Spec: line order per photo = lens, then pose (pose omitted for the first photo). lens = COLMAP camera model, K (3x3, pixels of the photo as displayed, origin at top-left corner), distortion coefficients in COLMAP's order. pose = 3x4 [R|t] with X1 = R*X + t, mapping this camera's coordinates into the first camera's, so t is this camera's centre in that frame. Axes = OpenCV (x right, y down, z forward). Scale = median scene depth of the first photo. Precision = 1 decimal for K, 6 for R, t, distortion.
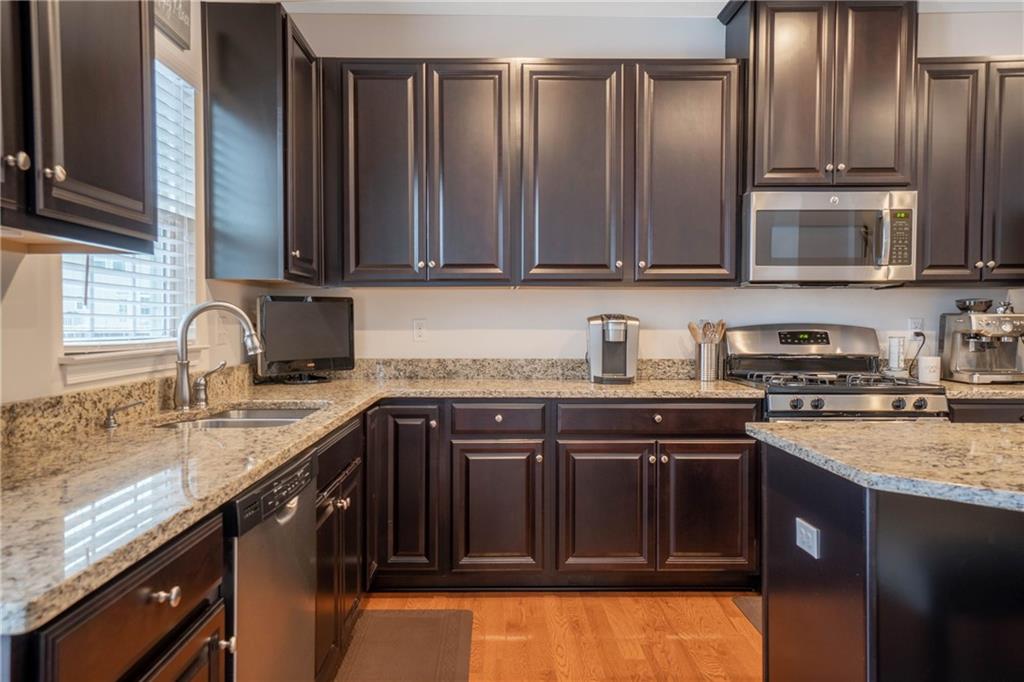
lens RADIAL K [[812.7, 0, 476.3], [0, 812.7, 335.9], [0, 0, 1]] dist [0.017277, 0.030458]
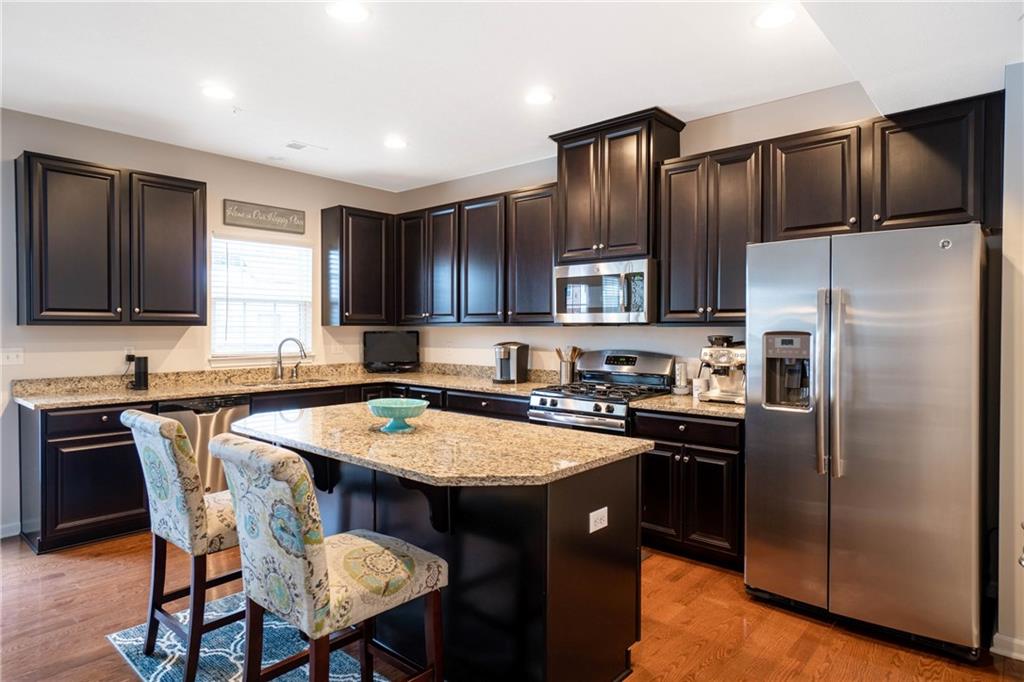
lens RADIAL K [[582.3, 0, 514.1], [0, 582.3, 334.9], [0, 0, 1]] dist [-0.006894, 0.001047]
pose [[0.749146, 0.010755, -0.662317, 1.010855], [-0.019802, 0.999785, -0.006164, -0.035729], [0.662109, 0.017733, 0.749198, 0.105025]]
